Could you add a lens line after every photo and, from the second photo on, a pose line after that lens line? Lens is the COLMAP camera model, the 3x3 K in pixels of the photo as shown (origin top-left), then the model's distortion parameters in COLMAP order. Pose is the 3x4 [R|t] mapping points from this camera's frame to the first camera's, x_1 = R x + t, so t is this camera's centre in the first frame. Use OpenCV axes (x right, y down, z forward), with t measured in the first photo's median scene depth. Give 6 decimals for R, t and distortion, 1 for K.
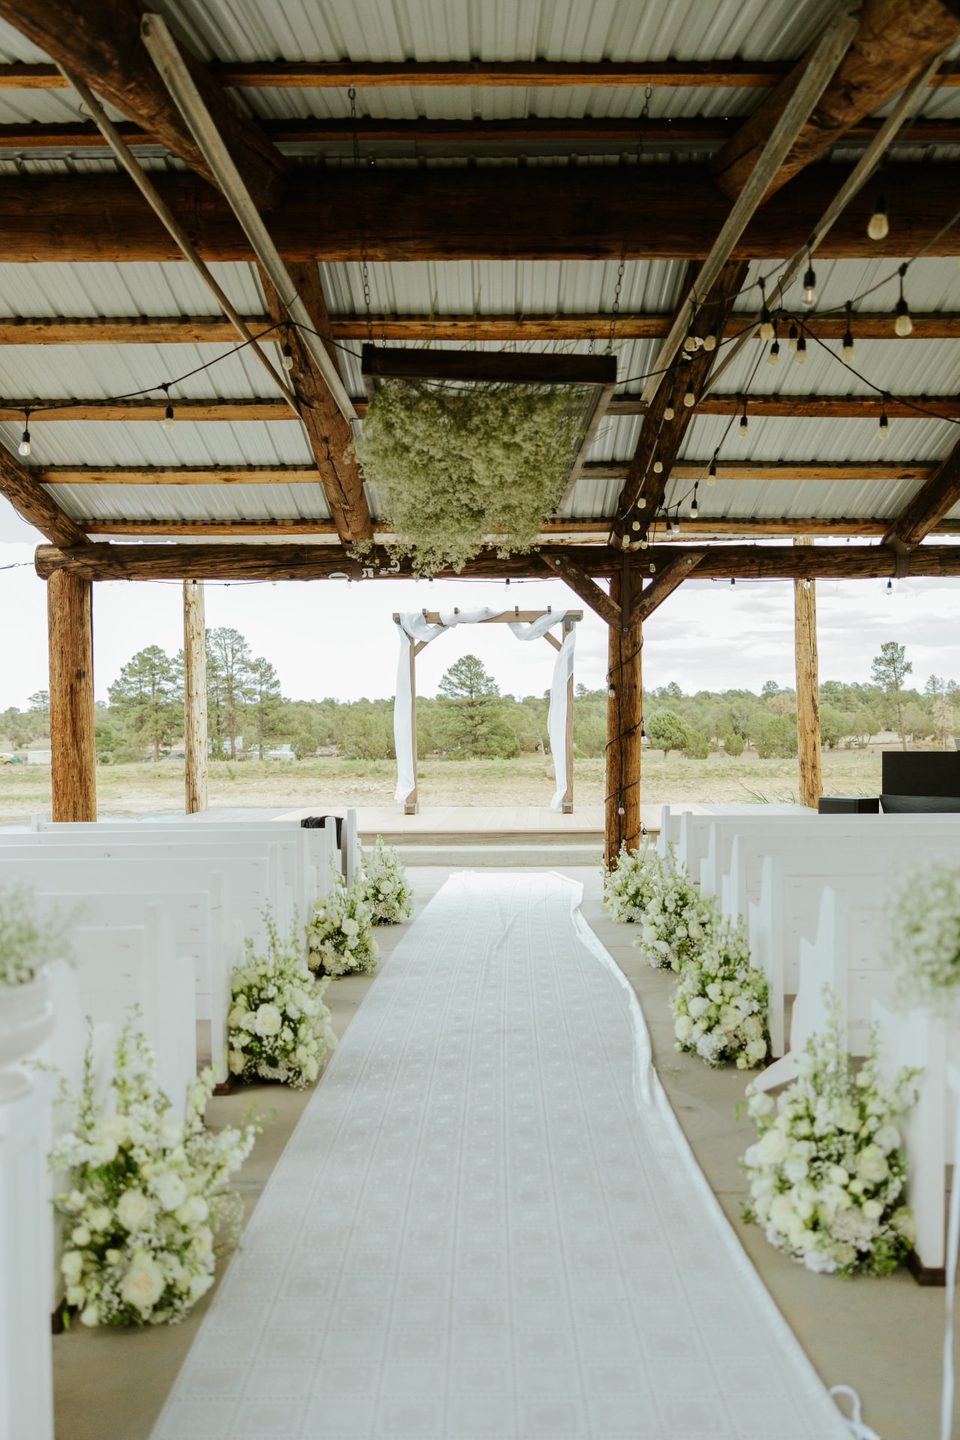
lens RADIAL K [[1276.6, 0, 480.0], [0, 1276.6, 720.0], [0, 0, 1]] dist [0.005950, -0.000299]
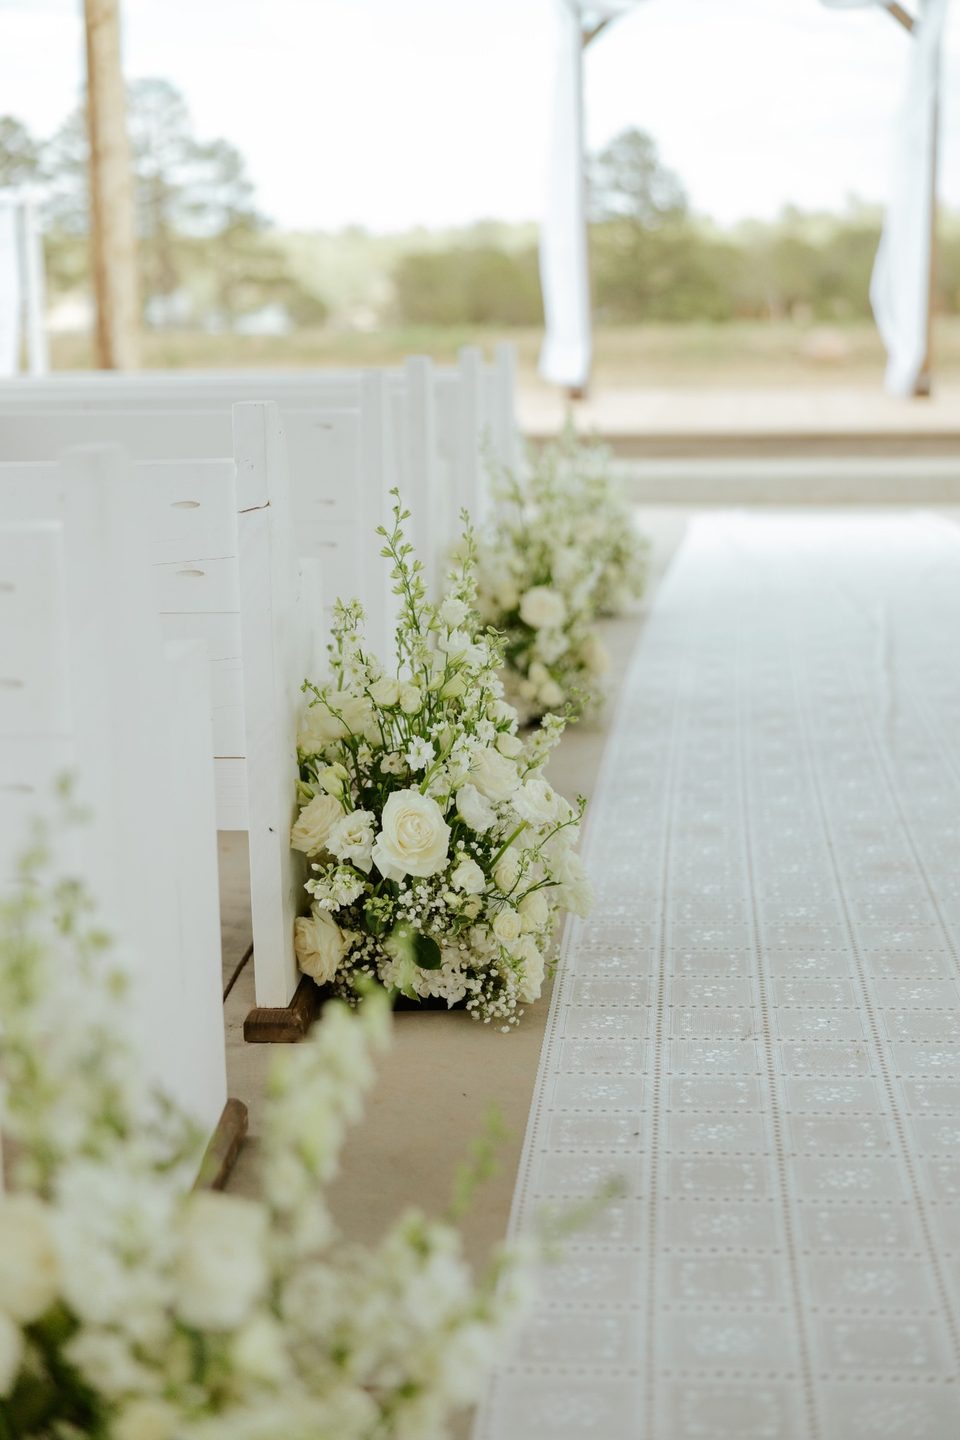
lens RADIAL K [[2249.8, 0, 480.0], [0, 2249.8, 720.0], [0, 0, 1]] dist [0.002625, -0.033710]
pose [[0.998956, 0.008480, -0.044883, -0.118826], [-0.000317, 0.983881, 0.178822, 0.094427], [0.045676, -0.178621, 0.982857, 0.403310]]
